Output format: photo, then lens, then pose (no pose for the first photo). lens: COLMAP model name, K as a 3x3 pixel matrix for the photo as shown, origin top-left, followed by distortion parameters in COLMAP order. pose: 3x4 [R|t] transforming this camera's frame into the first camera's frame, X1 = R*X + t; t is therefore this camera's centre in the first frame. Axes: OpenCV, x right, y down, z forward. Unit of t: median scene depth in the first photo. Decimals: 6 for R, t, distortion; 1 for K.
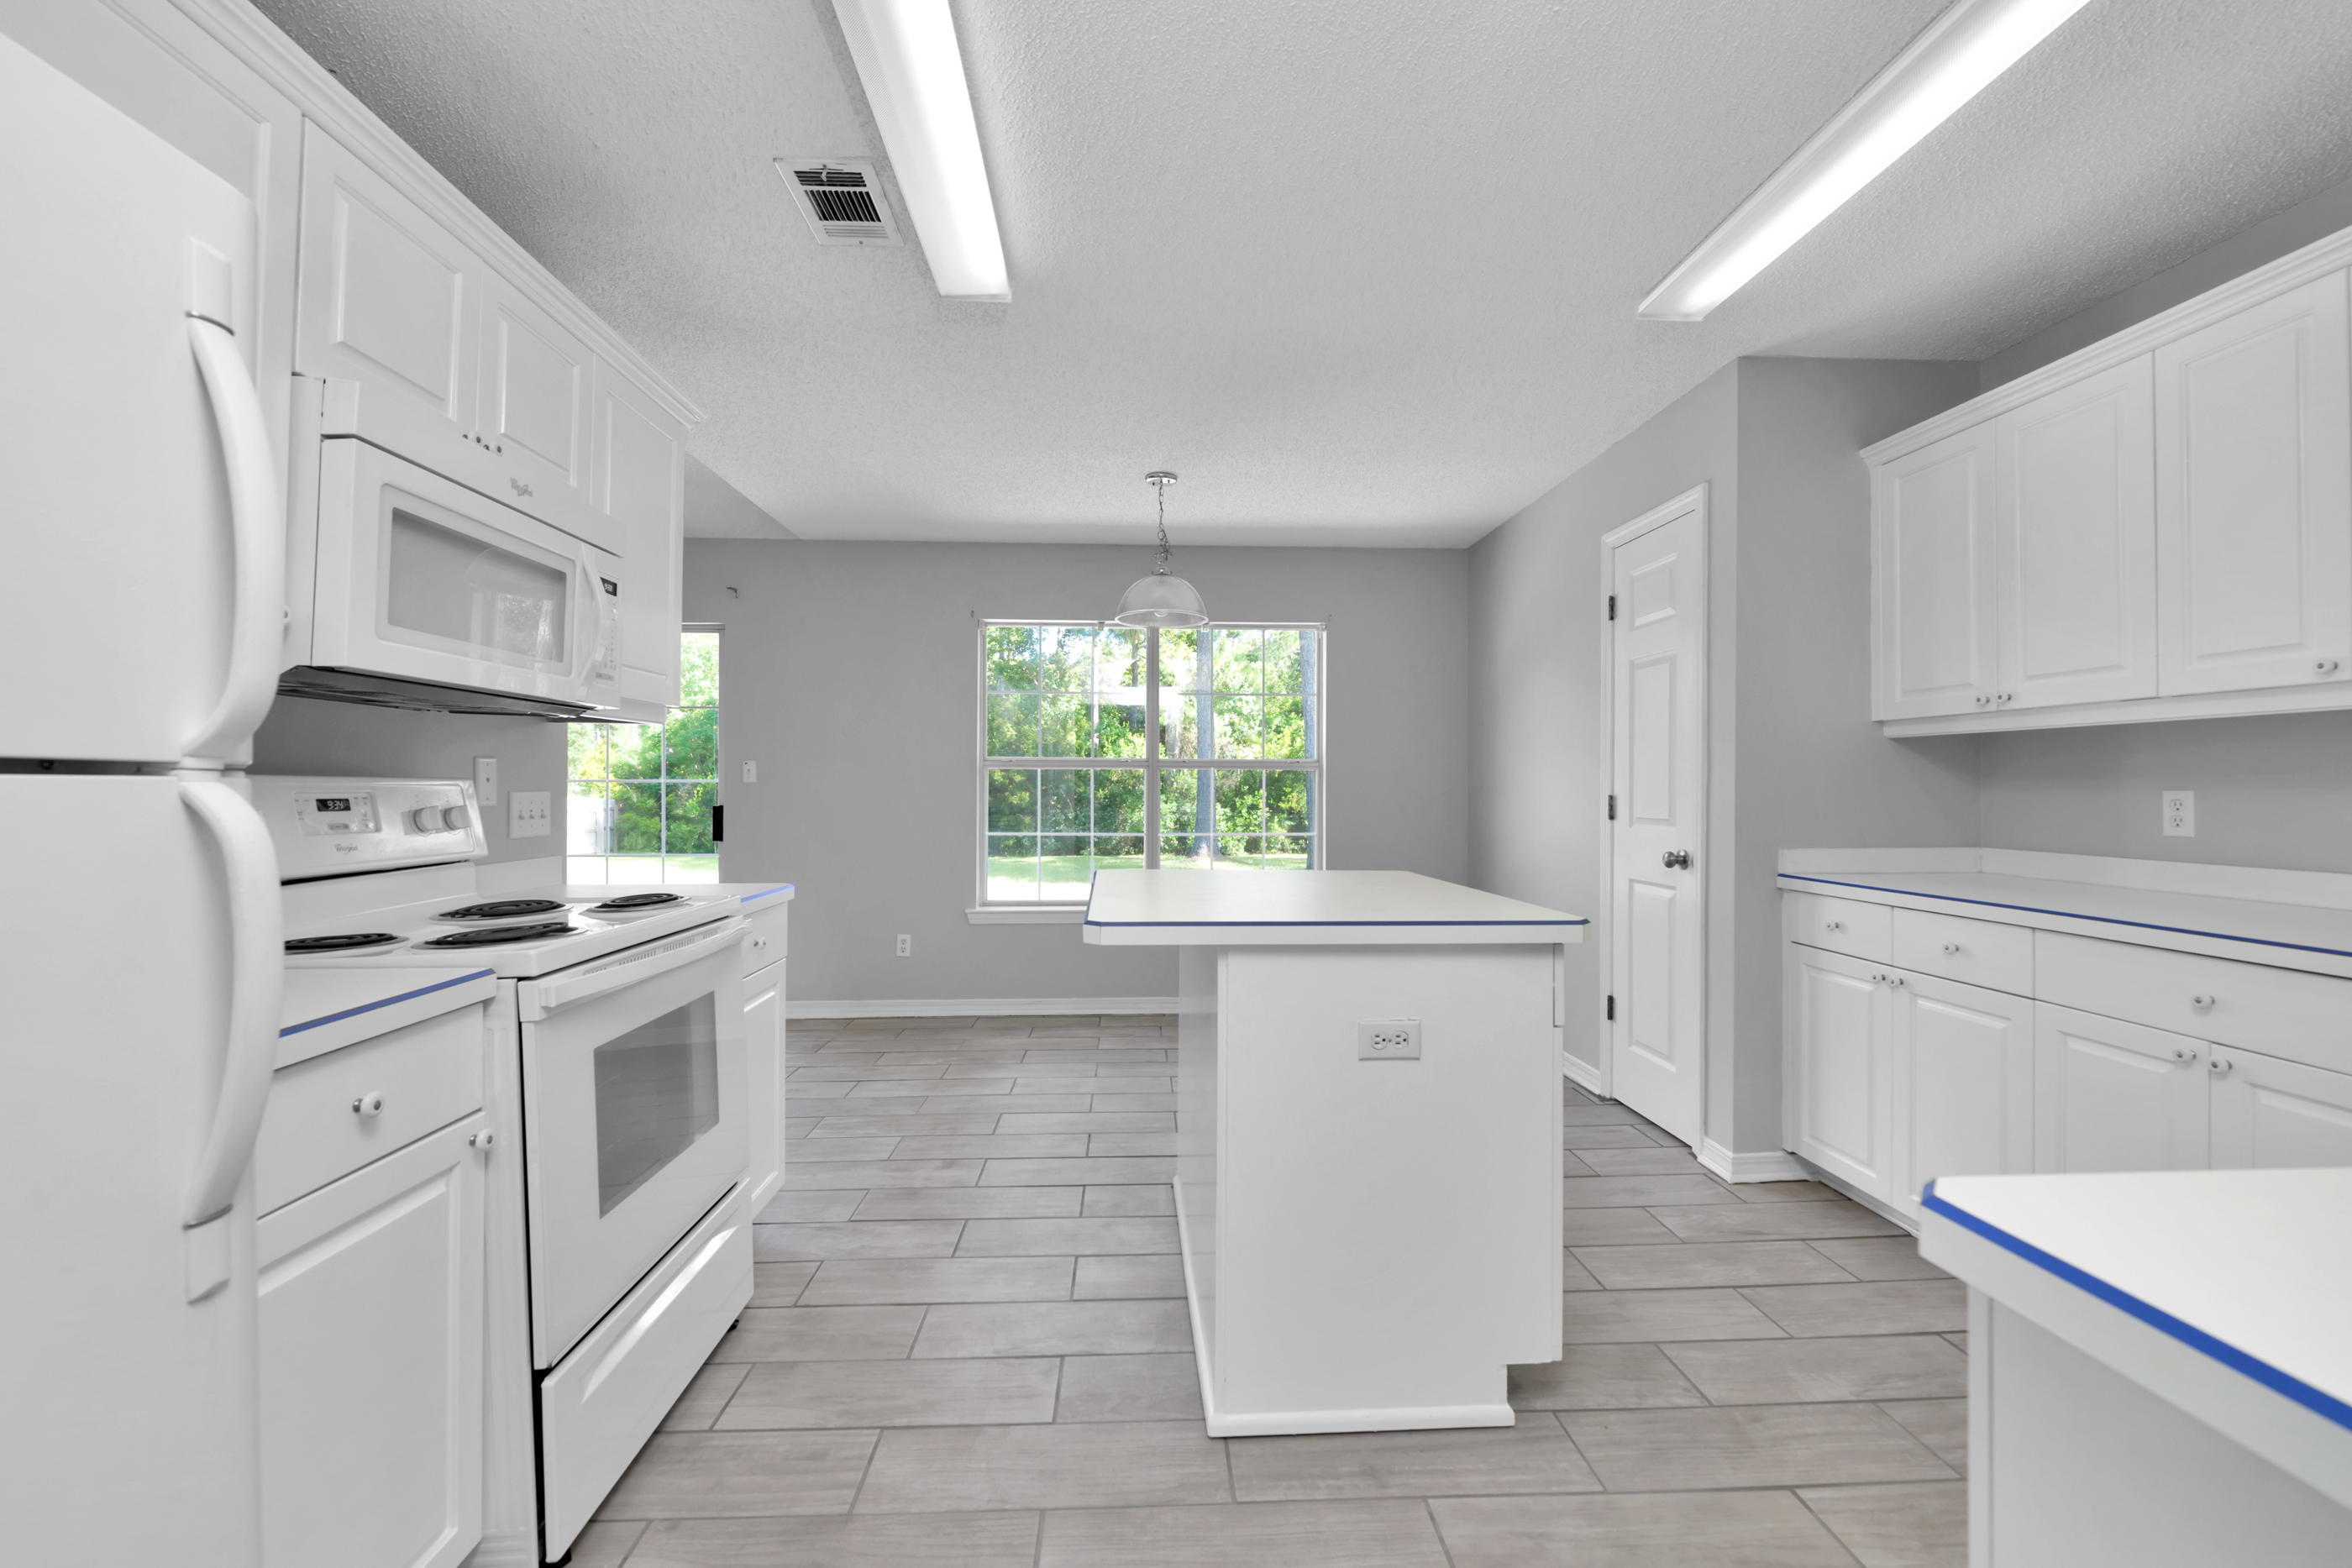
lens RADIAL K [[947.8, 0, 1170.8], [0, 947.8, 778.7], [0, 0, 1]] dist [-0.000206, -0.003162]
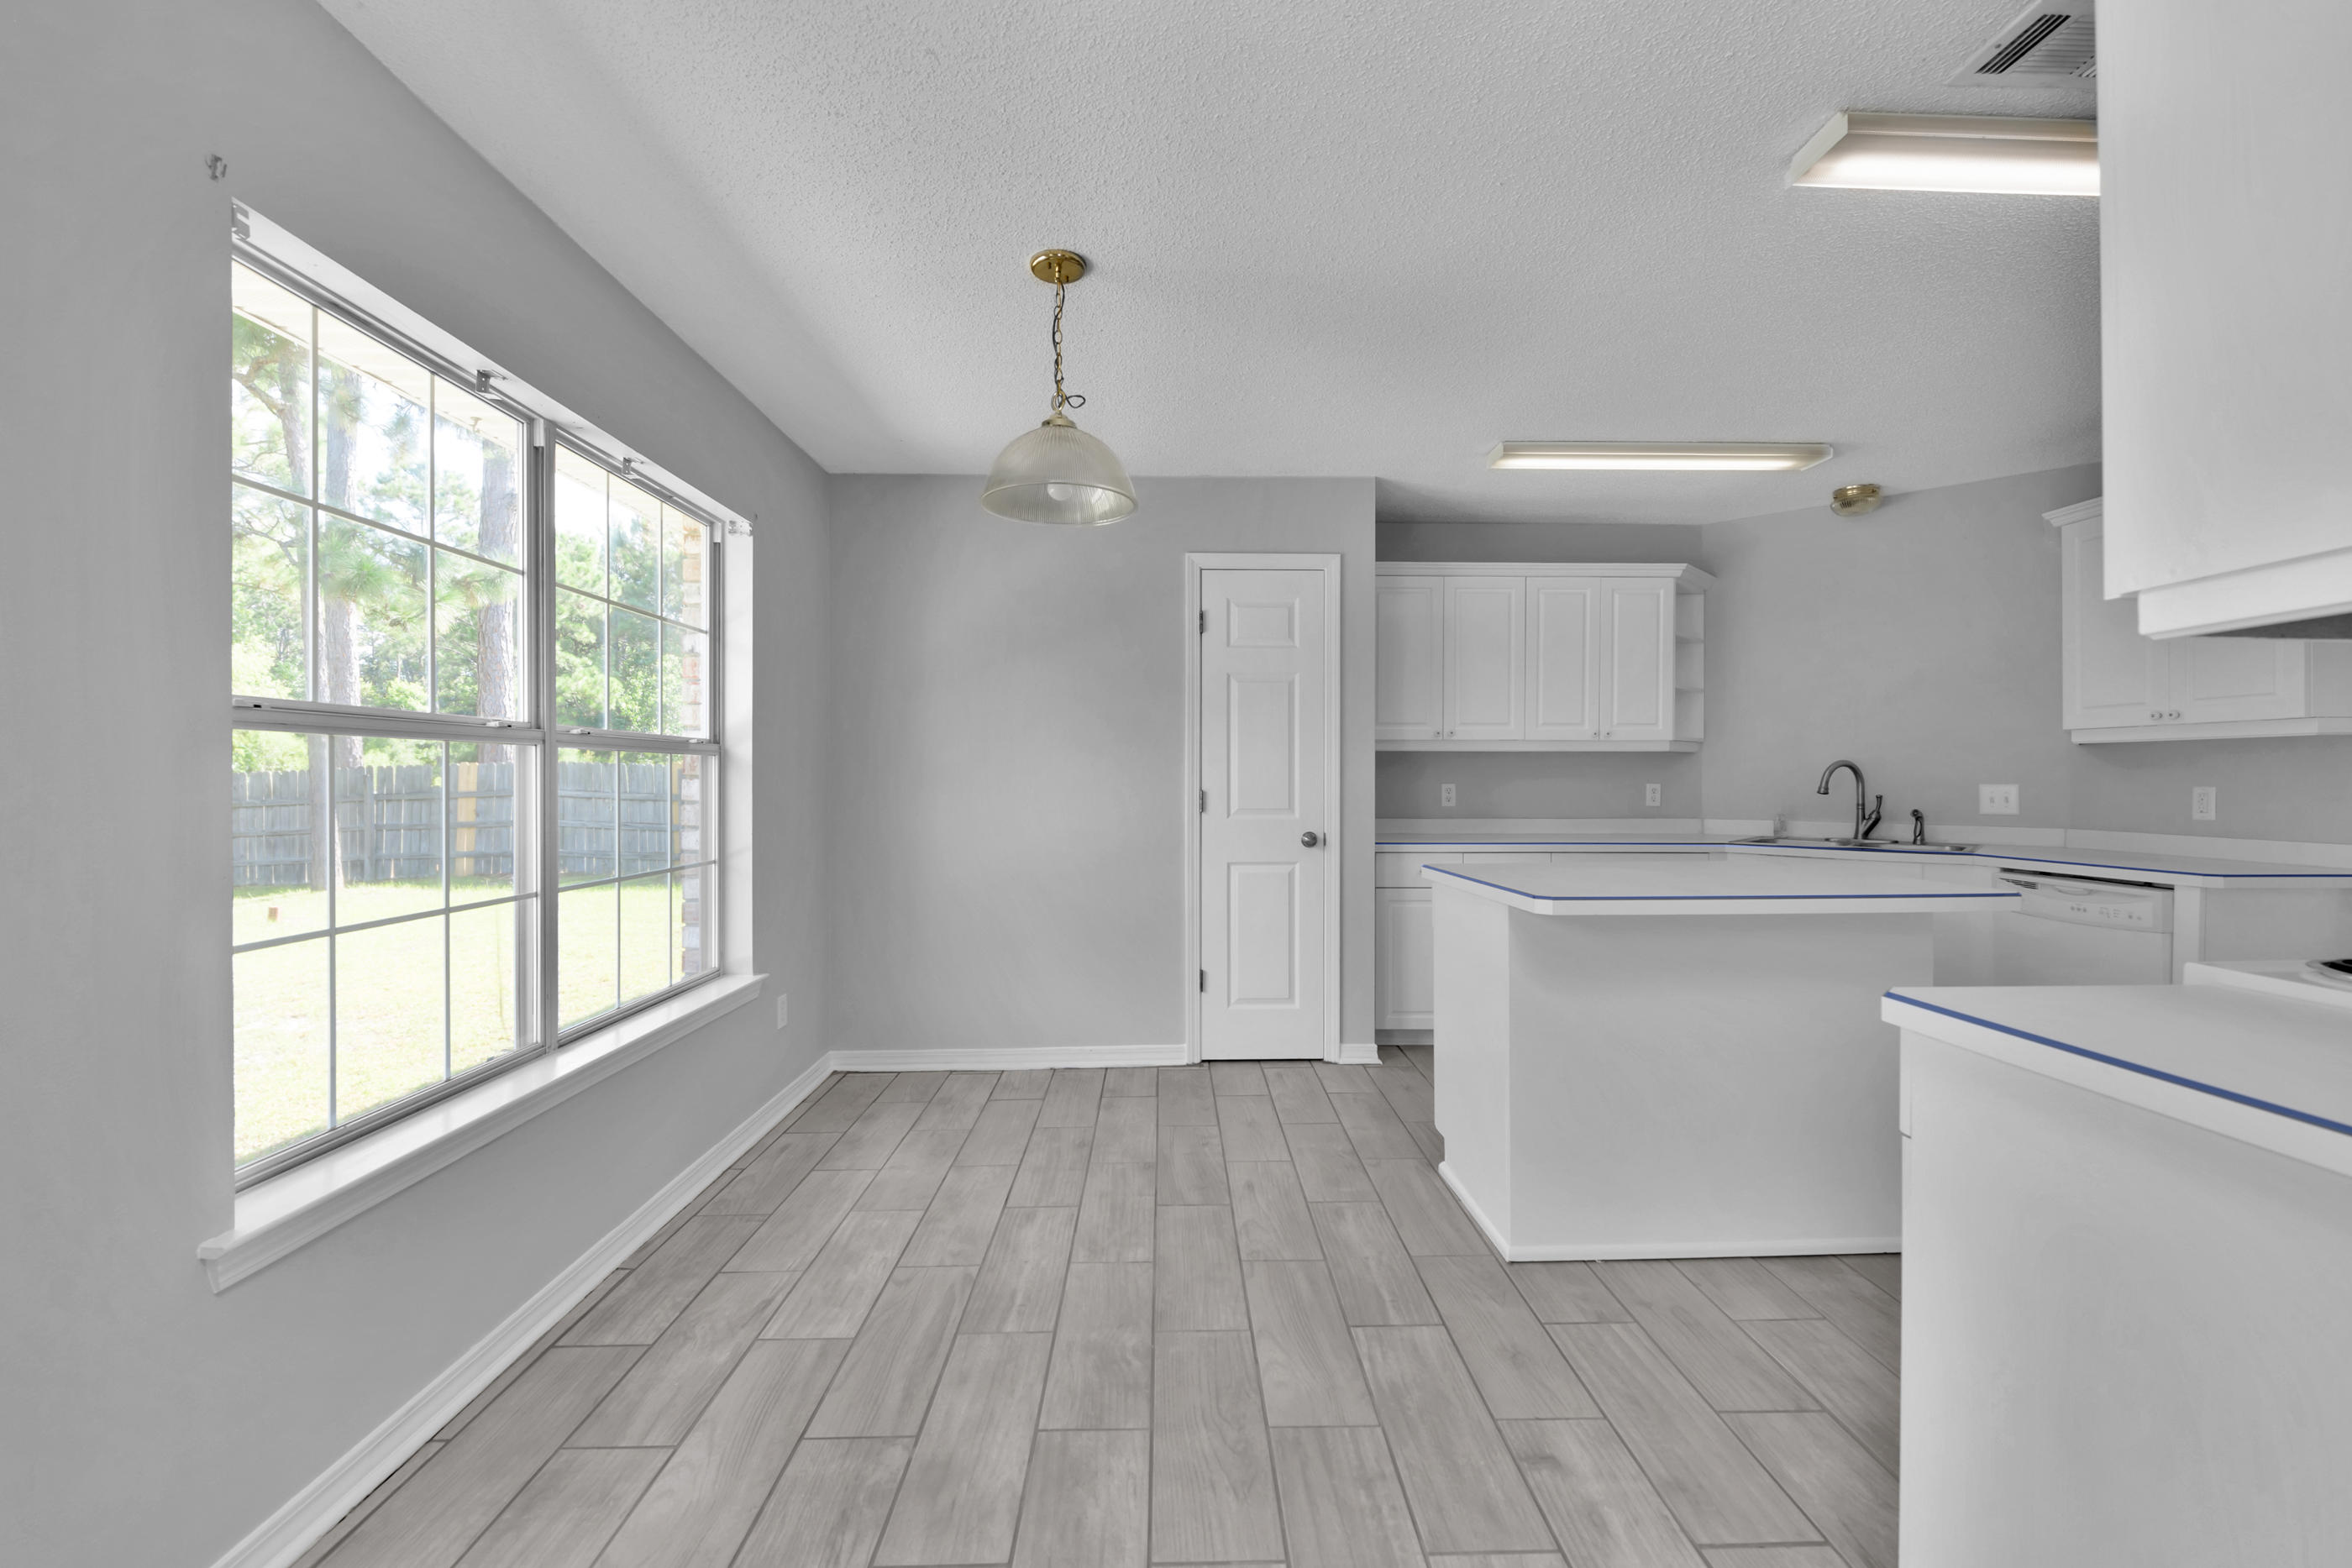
lens RADIAL K [[947.8, 0, 1207.1], [0, 947.8, 781.7], [0, 0, 1]] dist [-0.000206, -0.003162]
pose [[0.032427, -0.010019, 0.999424, -0.818941], [-0.012634, 0.999866, 0.010433, -0.005551], [-0.999394, -0.012965, 0.032296, 1.205724]]
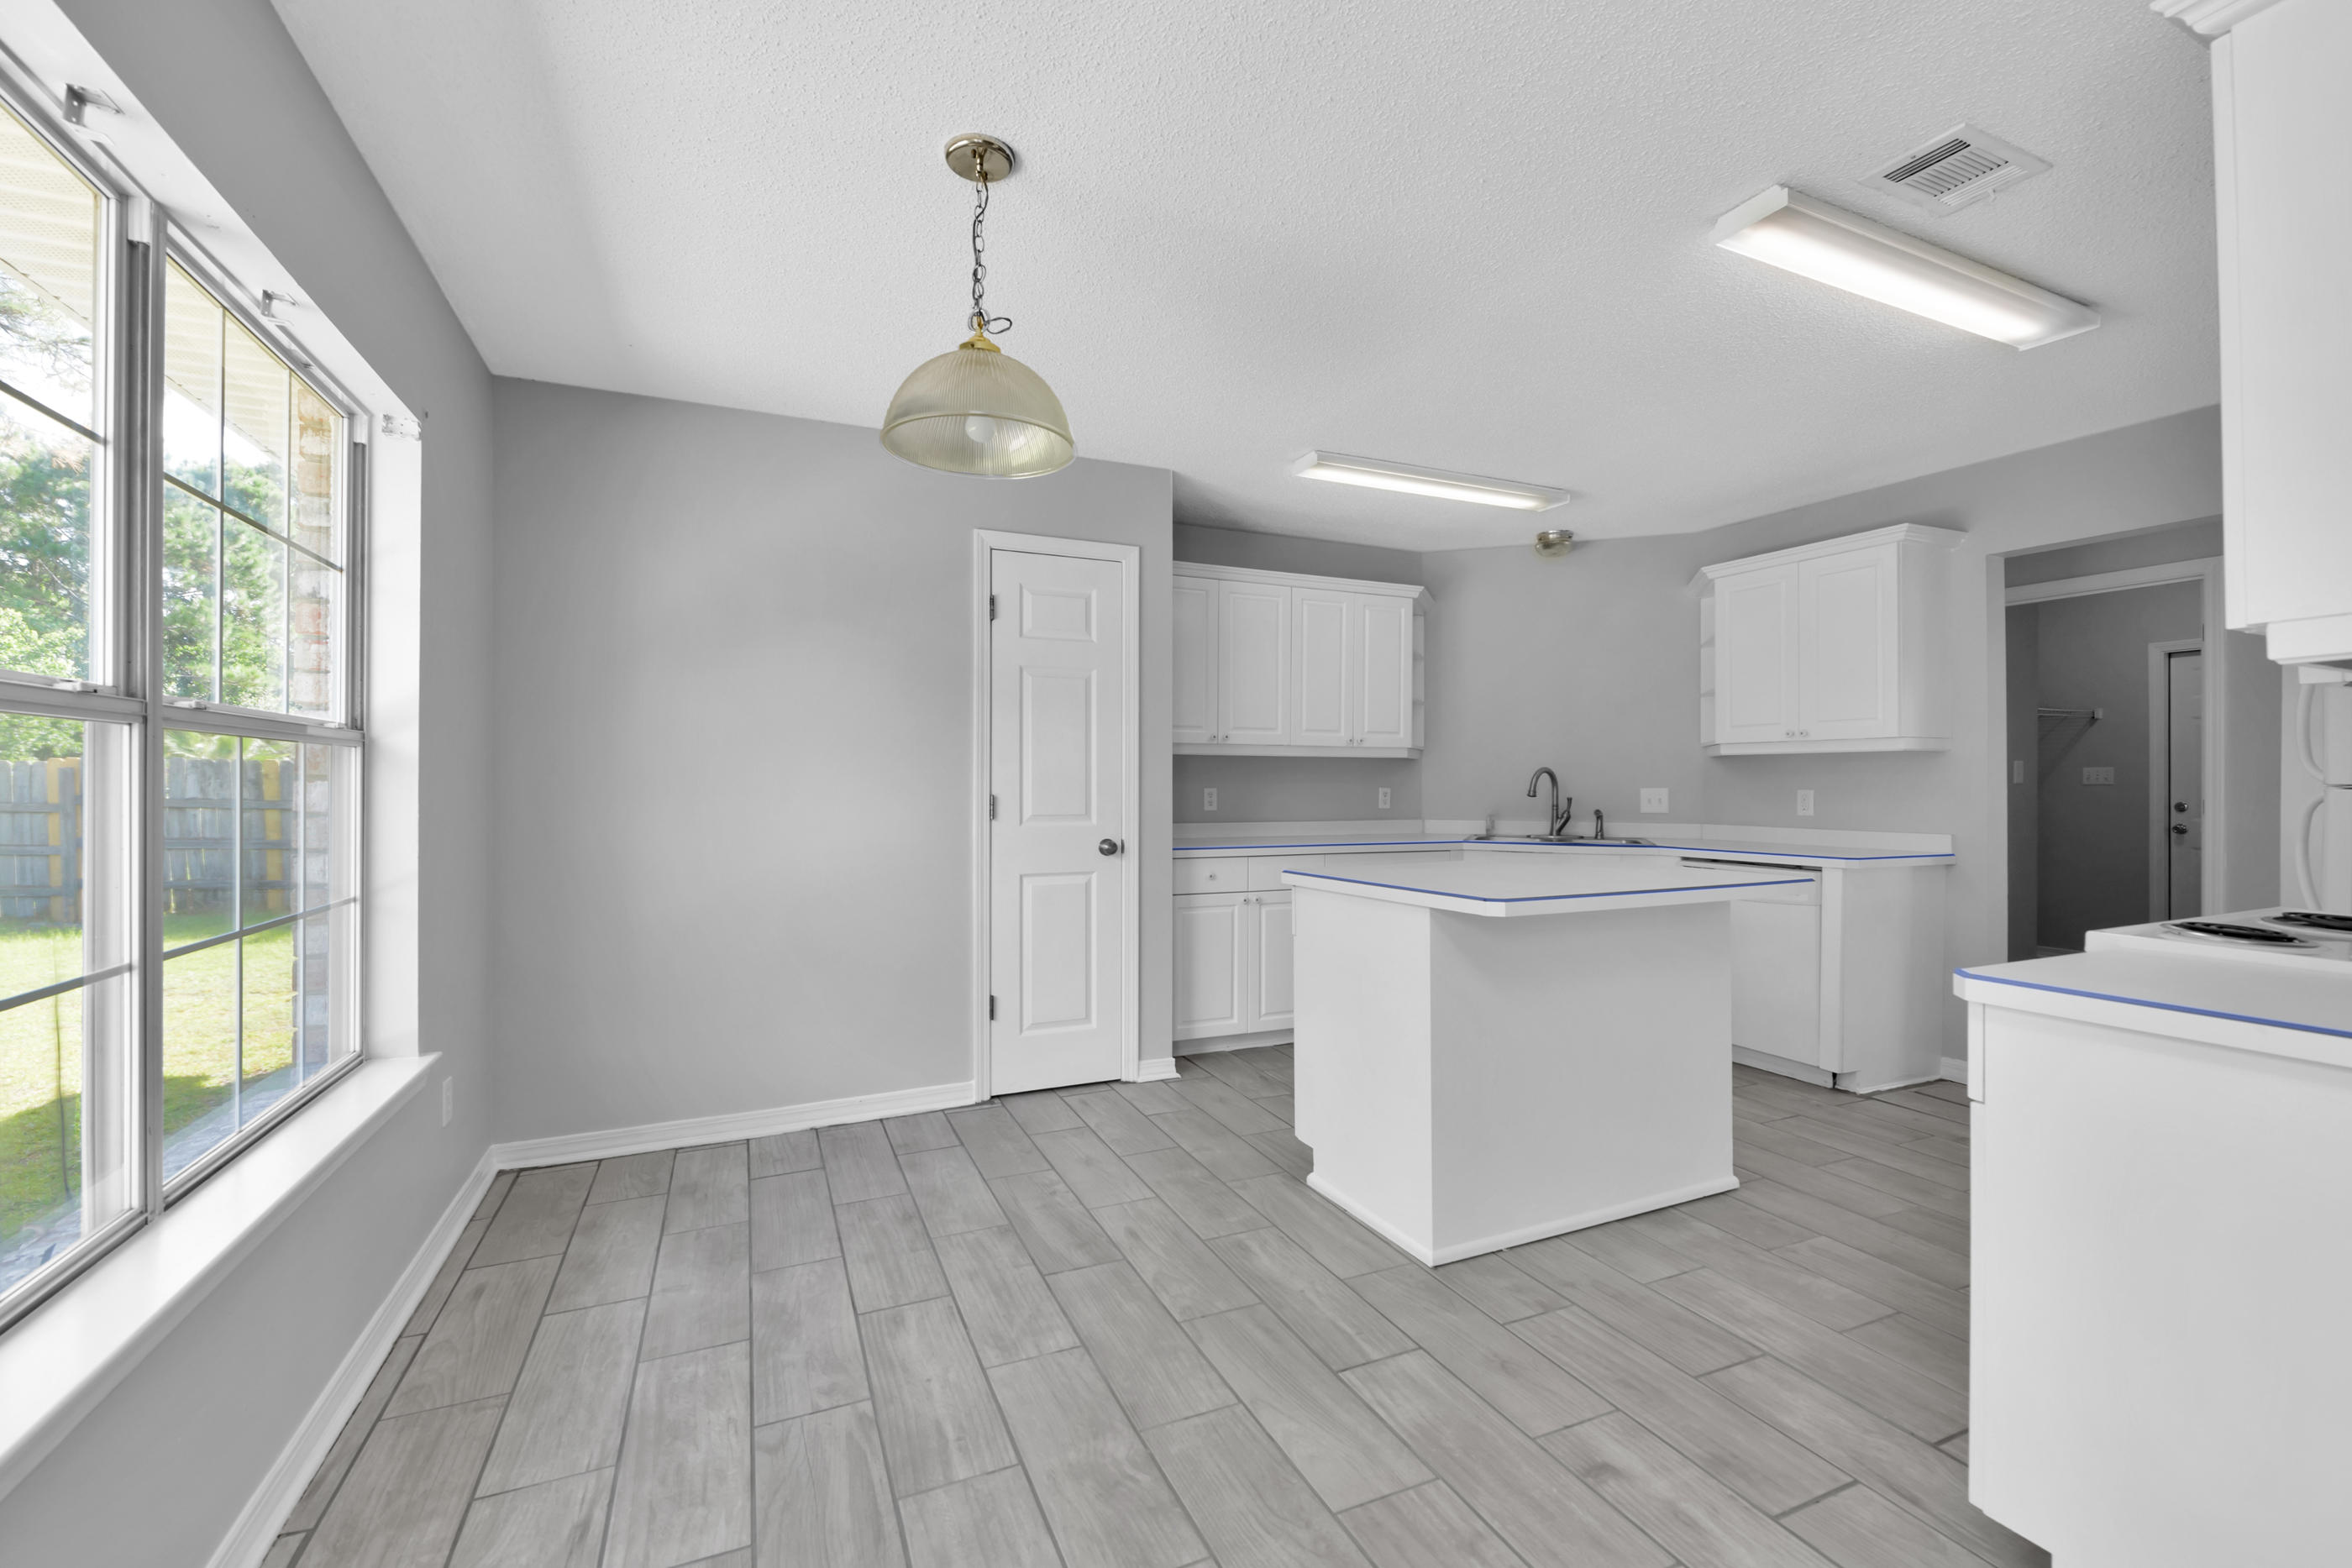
lens RADIAL K [[947.8, 0, 1186.0], [0, 947.8, 781.4], [0, 0, 1]] dist [-0.000206, -0.003162]
pose [[-0.345762, -0.004999, 0.938309, -0.685796], [-0.016096, 0.999870, -0.000604, 0.000627], [-0.938184, -0.015312, -0.345798, 1.453933]]
